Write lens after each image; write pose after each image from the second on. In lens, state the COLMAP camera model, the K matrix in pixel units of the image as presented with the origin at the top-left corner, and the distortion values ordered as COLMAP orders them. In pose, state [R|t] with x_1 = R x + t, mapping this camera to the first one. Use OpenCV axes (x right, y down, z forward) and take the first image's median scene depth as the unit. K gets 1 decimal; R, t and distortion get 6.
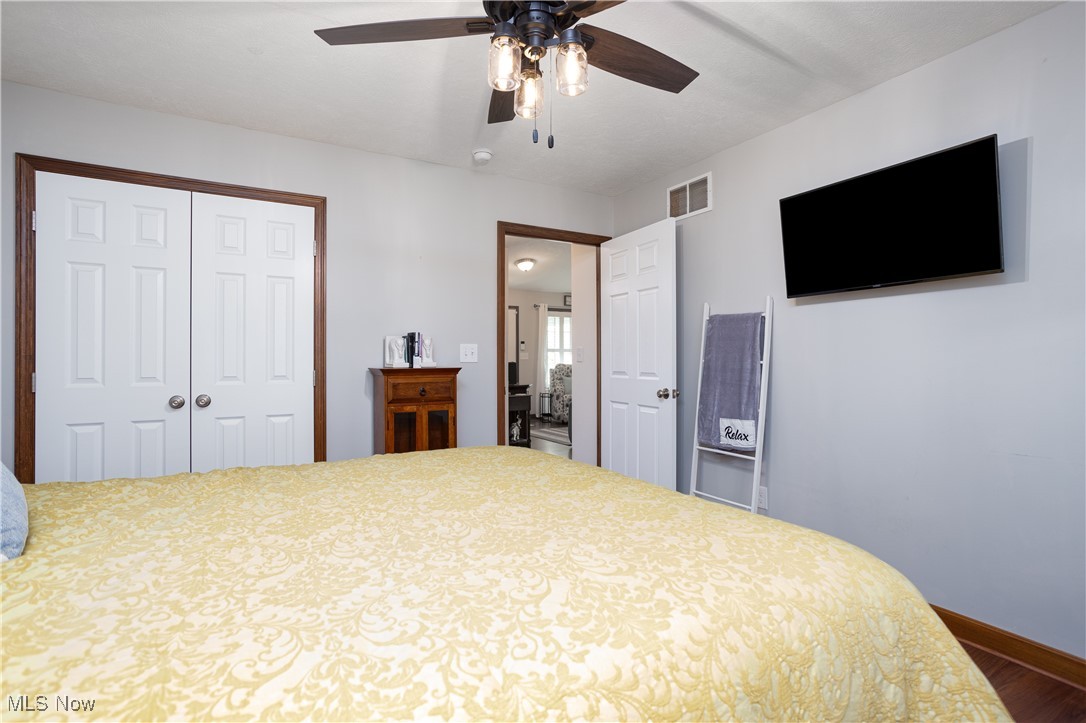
lens RADIAL K [[511.5, 0, 542.5], [0, 511.5, 359.3], [0, 0, 1]] dist [-0.000385, 0.000293]
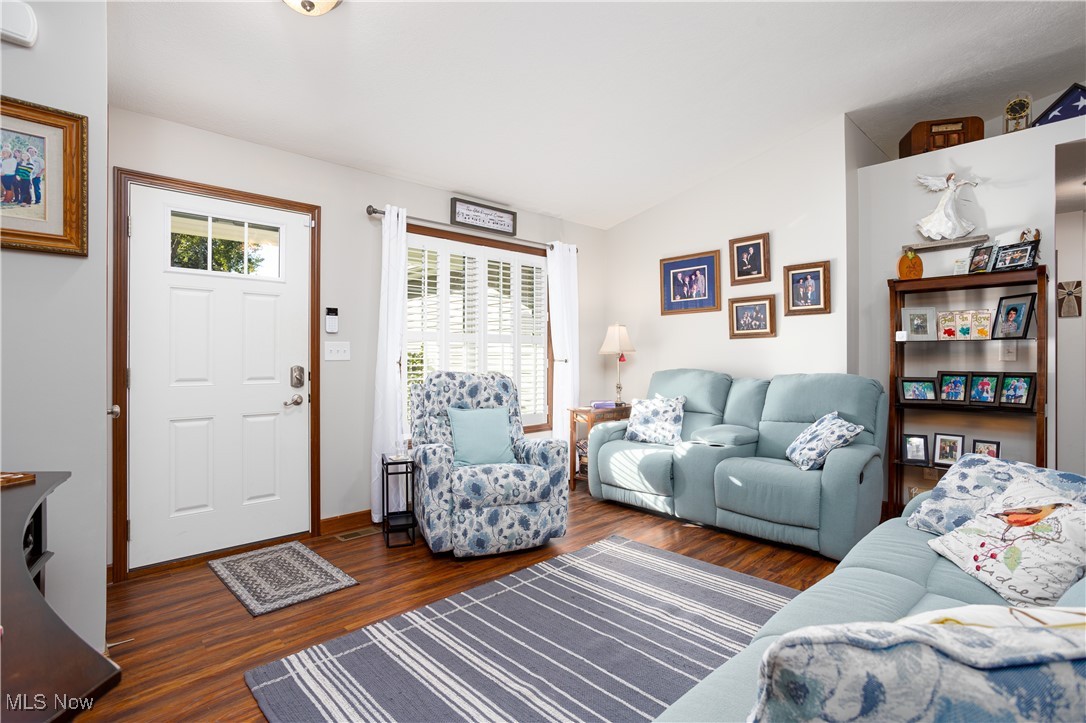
lens RADIAL K [[511.5, 0, 542.4], [0, 511.5, 362.2], [0, 0, 1]] dist [-0.000385, 0.000293]
pose [[0.970649, 0.003259, 0.240478, 0.017129], [-0.002600, 0.999992, -0.003056, 0.002465], [-0.240486, 0.002341, 0.970650, 0.626763]]
